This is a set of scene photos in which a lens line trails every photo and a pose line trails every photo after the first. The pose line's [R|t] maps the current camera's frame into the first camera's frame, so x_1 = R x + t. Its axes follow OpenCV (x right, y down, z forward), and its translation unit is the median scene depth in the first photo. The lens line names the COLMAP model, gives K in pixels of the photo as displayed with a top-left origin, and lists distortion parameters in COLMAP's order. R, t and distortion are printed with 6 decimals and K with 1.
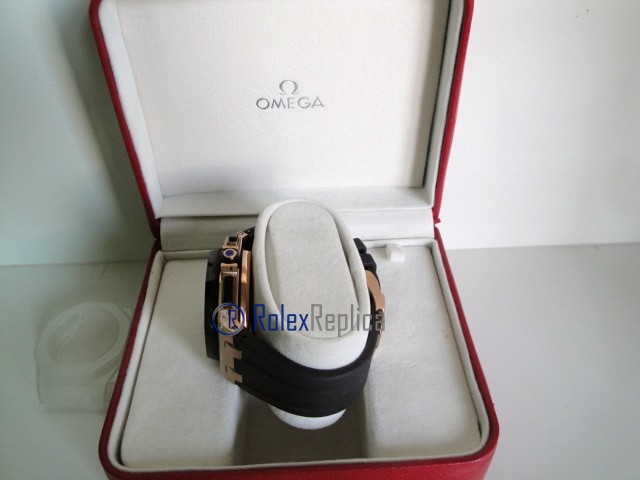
lens RADIAL K [[526.4, 0, 320.0], [0, 526.4, 240.0], [0, 0, 1]] dist [-0.150130, 0.011177]
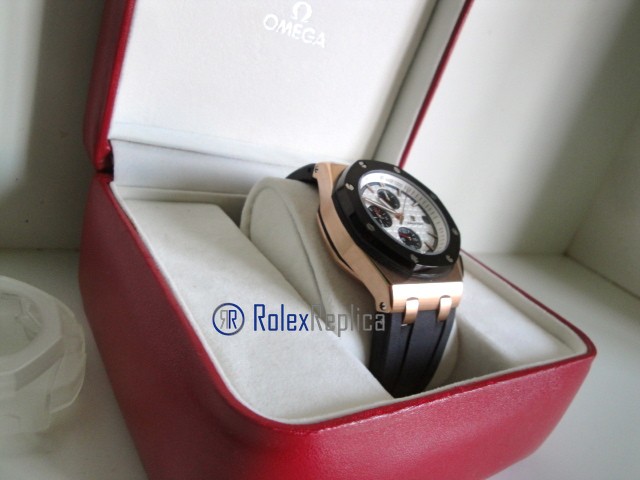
lens RADIAL K [[526.4, 0, 320.0], [0, 526.4, 240.0], [0, 0, 1]] dist [-0.150130, 0.011177]
pose [[0.787933, 0.081612, 0.610328, -0.539064], [0.089464, 0.965487, -0.244602, 0.305973], [-0.609227, 0.247332, 0.753439, 0.392048]]
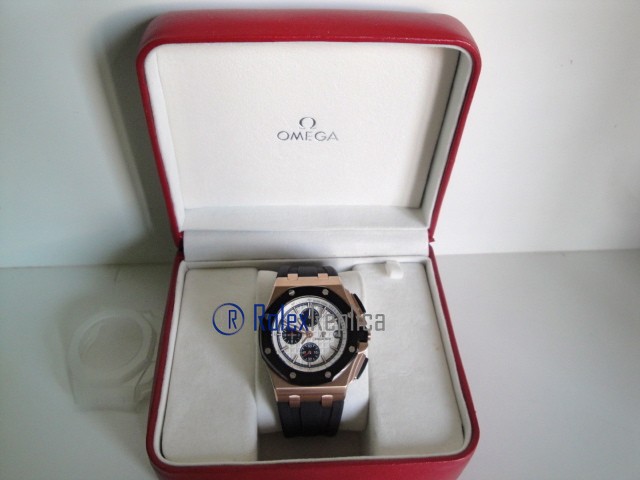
lens RADIAL K [[526.4, 0, 320.0], [0, 526.4, 240.0], [0, 0, 1]] dist [-0.150130, 0.011177]
pose [[0.998226, 0.031020, 0.050821, -0.080890], [-0.035174, 0.995930, 0.082979, -0.136098], [-0.048040, -0.084620, 0.995255, -0.120961]]
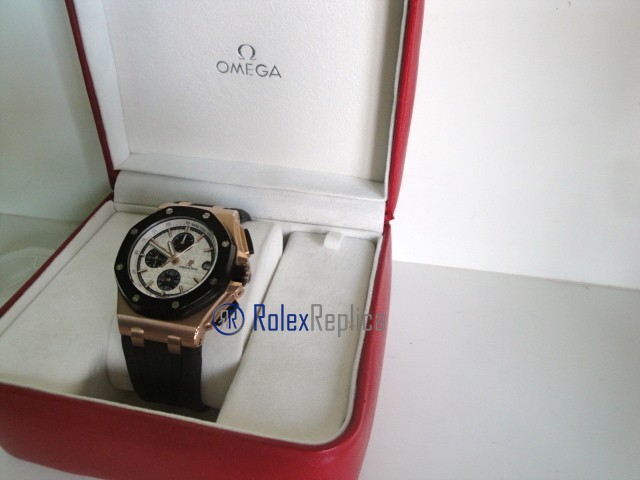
lens RADIAL K [[526.4, 0, 320.0], [0, 526.4, 240.0], [0, 0, 1]] dist [-0.150130, 0.011177]
pose [[0.971738, 0.166128, -0.167713, 0.294967], [-0.182878, 0.979023, -0.089832, 0.120610], [0.149271, 0.117964, 0.981735, 0.087748]]
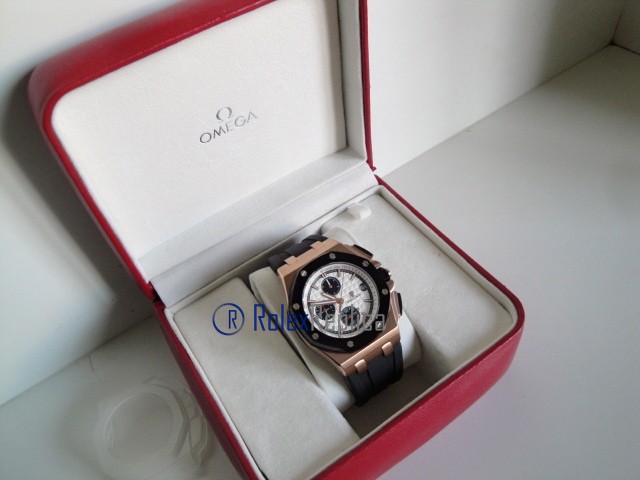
lens RADIAL K [[526.4, 0, 320.0], [0, 526.4, 240.0], [0, 0, 1]] dist [-0.150130, 0.011177]
pose [[0.849327, -0.450615, 0.274936, -0.291991], [0.417820, 0.892186, 0.171554, -0.161252], [-0.322599, -0.030832, 0.946034, -0.064493]]
